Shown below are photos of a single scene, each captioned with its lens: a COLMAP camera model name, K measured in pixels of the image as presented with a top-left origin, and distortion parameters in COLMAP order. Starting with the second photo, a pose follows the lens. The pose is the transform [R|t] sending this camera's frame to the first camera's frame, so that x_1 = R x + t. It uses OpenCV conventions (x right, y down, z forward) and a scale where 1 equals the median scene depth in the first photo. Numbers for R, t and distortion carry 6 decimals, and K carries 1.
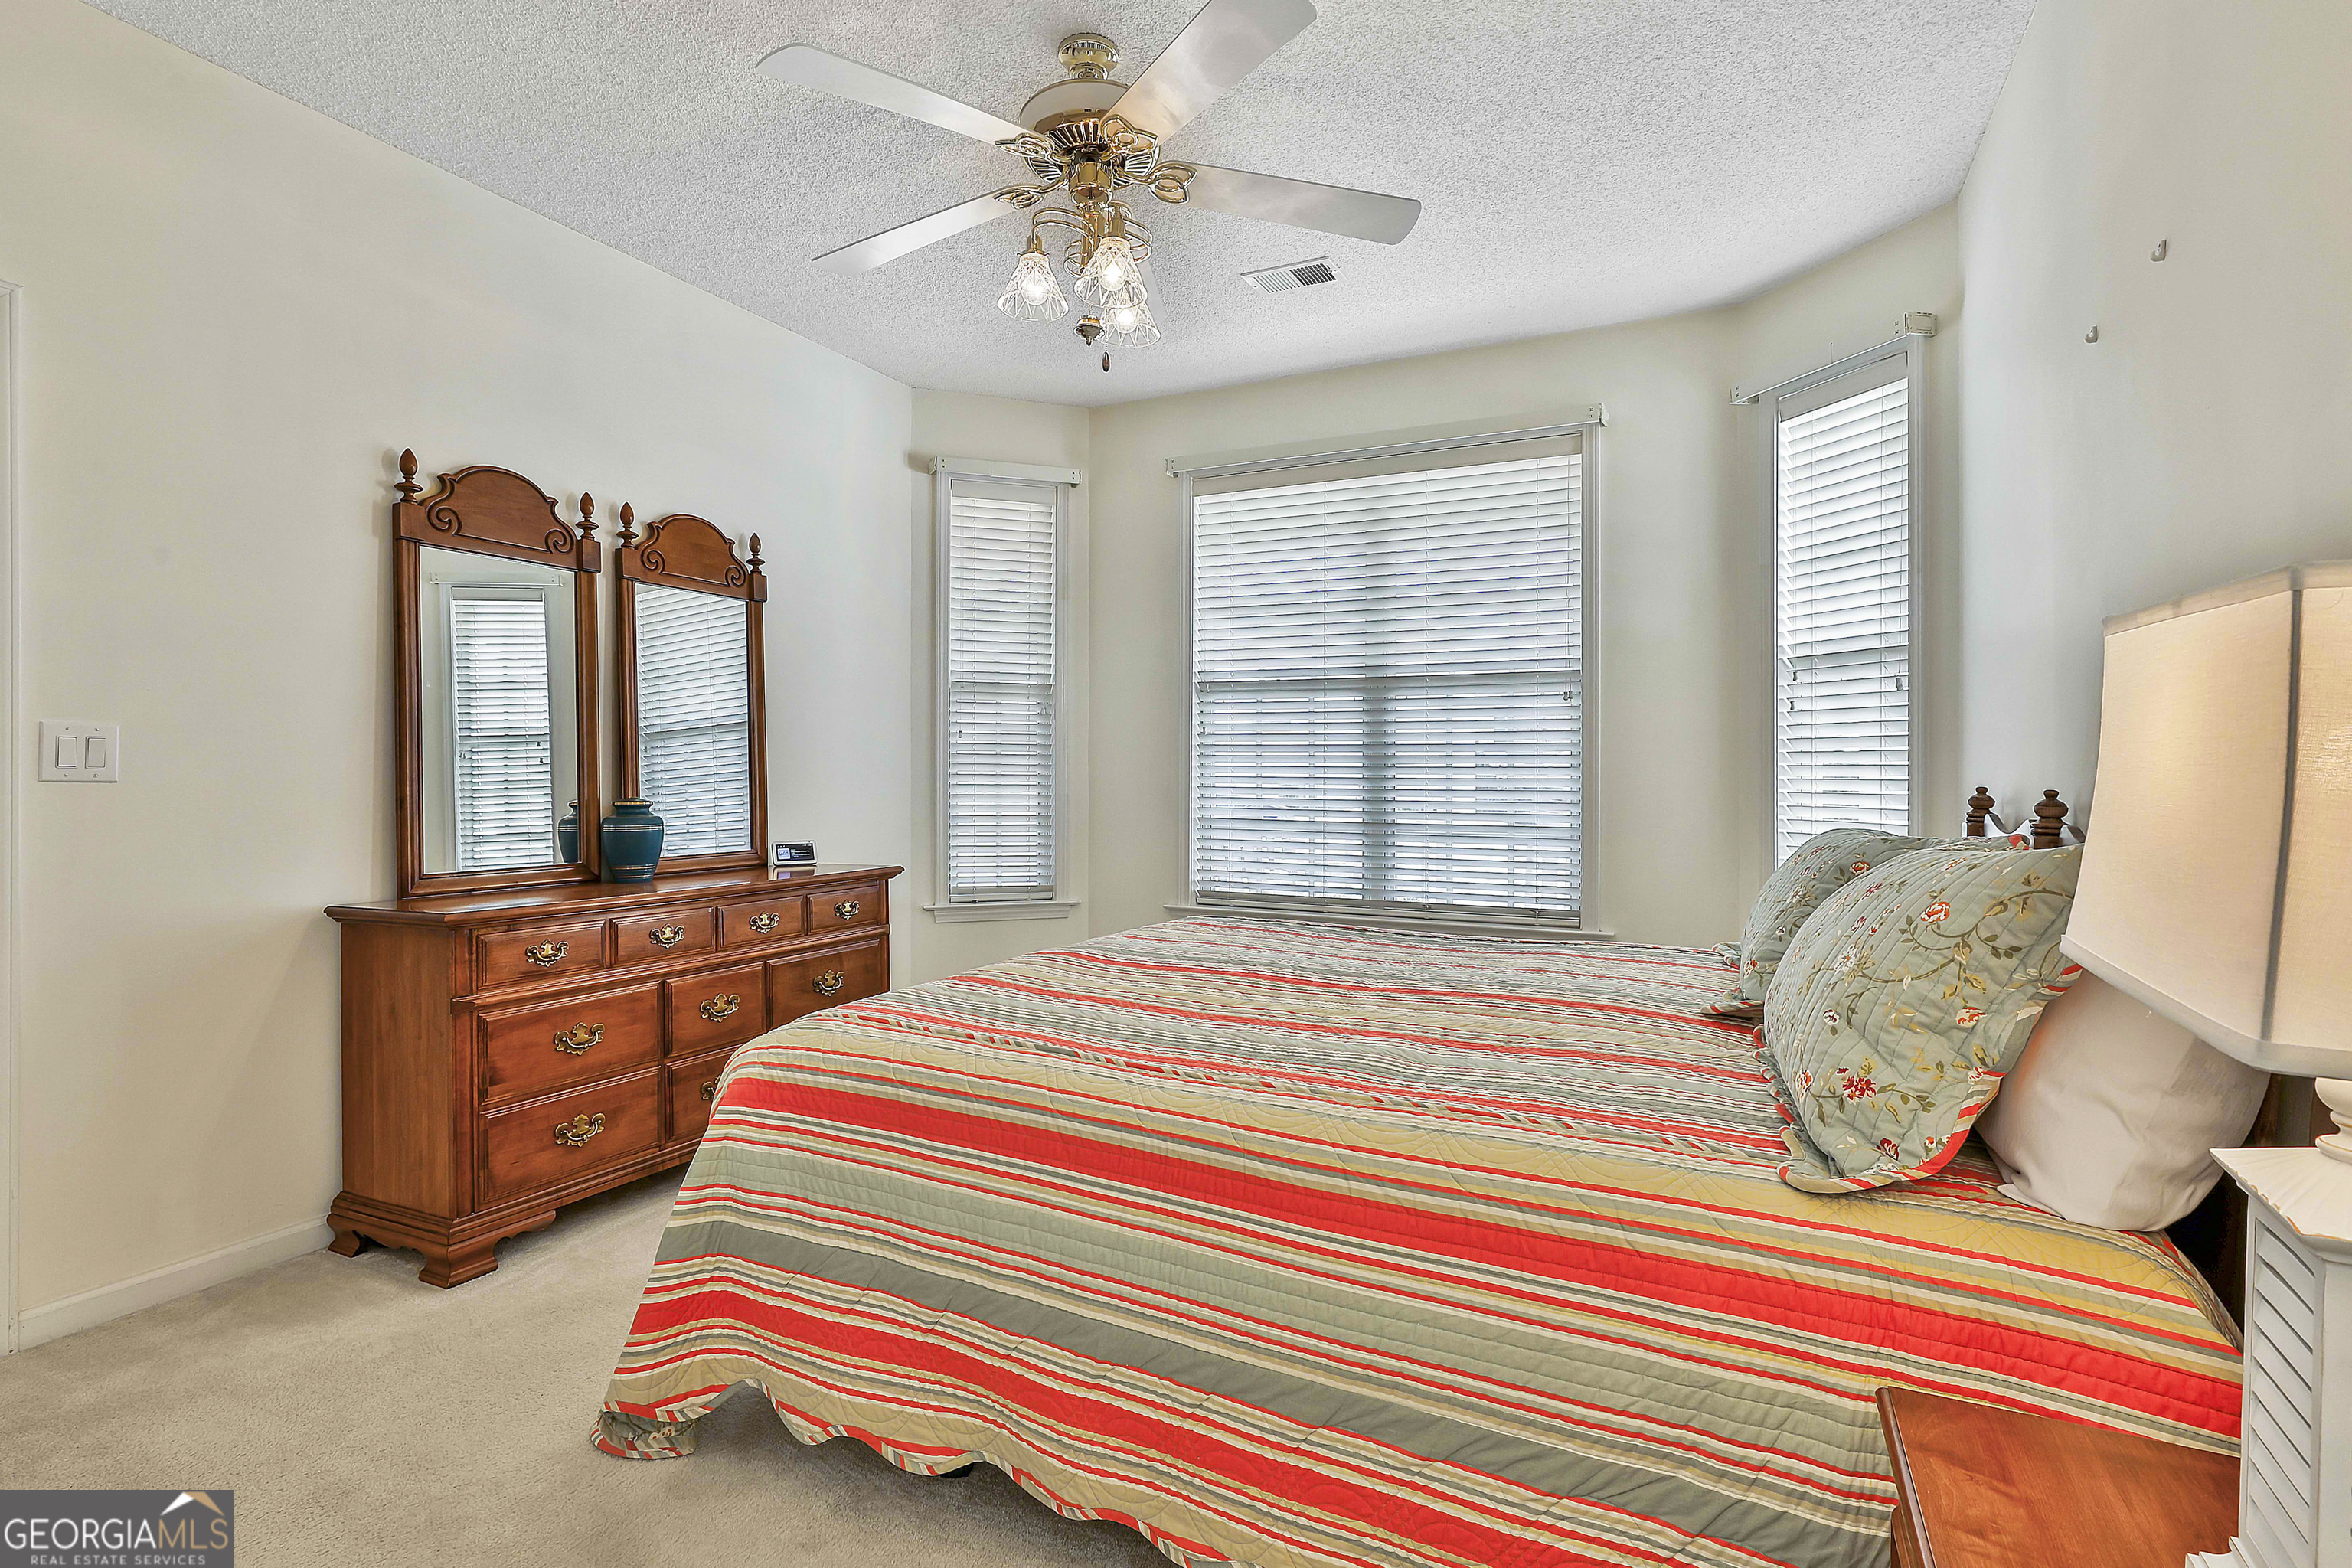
lens RADIAL K [[1127.5, 0, 1180.7], [0, 1127.5, 794.7], [0, 0, 1]] dist [-0.006687, 0.004778]
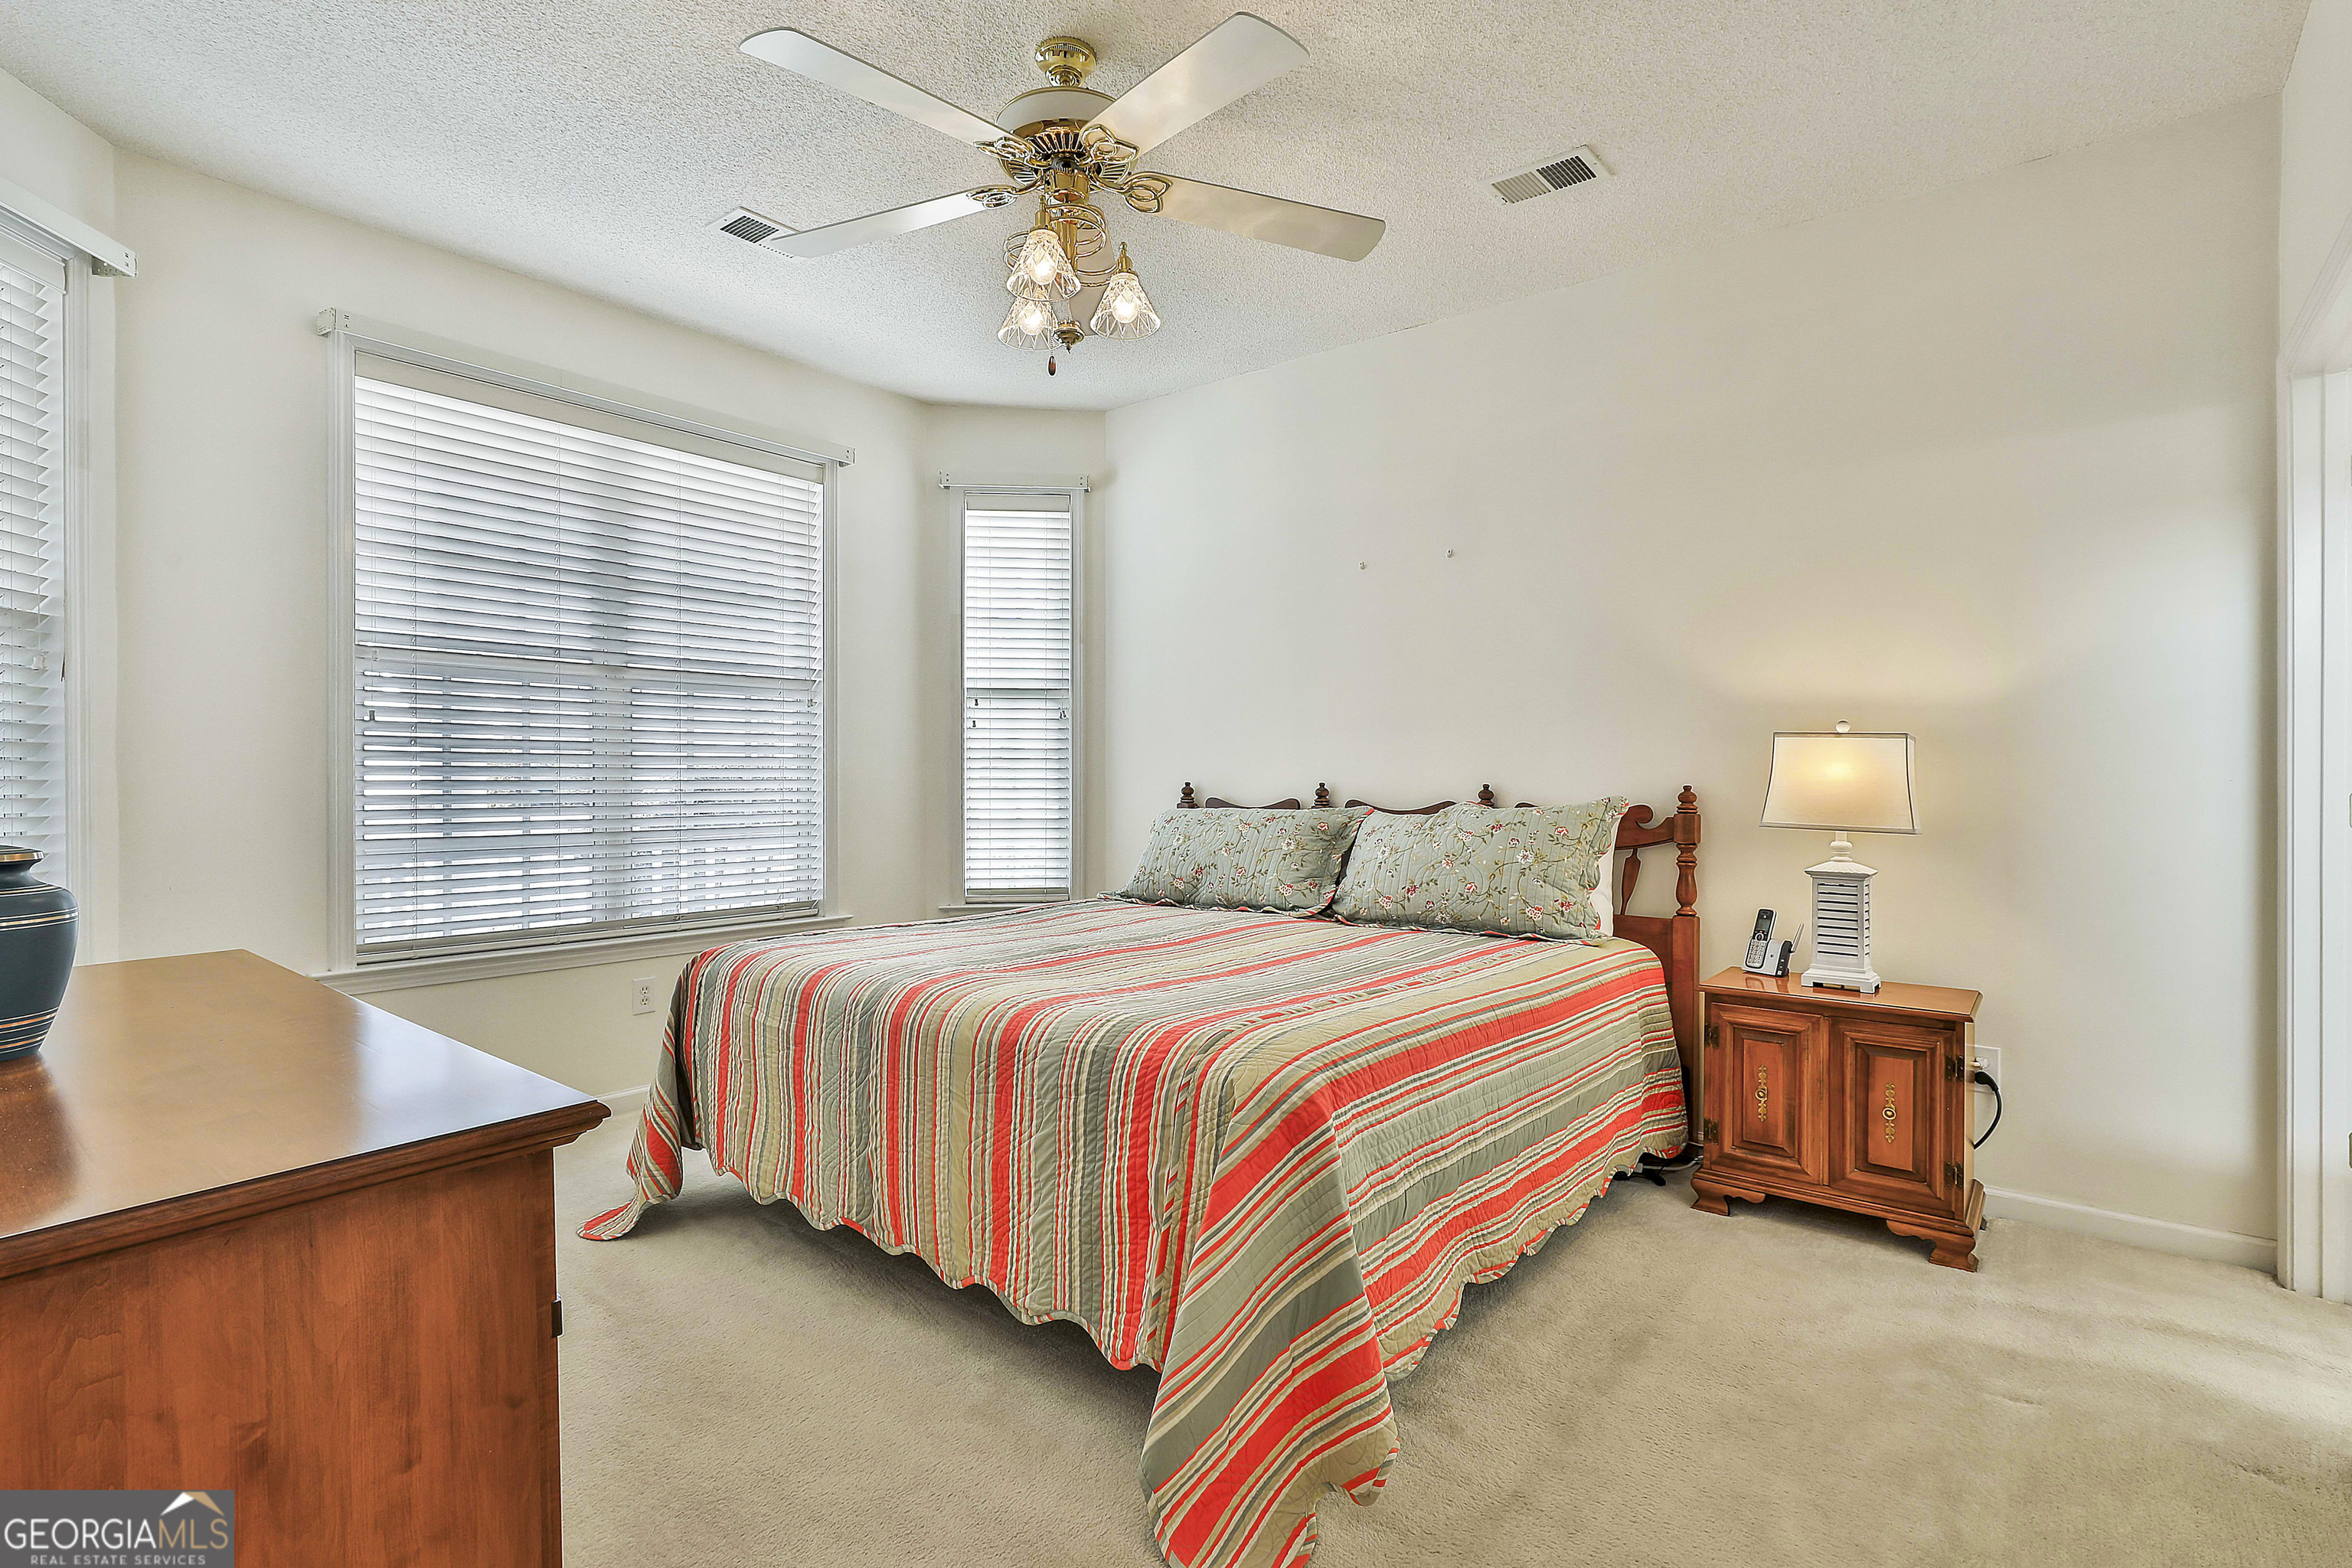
lens RADIAL K [[1127.5, 0, 1181.7], [0, 1127.5, 771.4], [0, 0, 1]] dist [-0.006687, 0.004778]
pose [[0.216347, -0.002093, 0.976314, -0.652297], [0.017524, 0.999845, -0.001740, -0.014011], [-0.976159, 0.017485, 0.216350, 0.424269]]
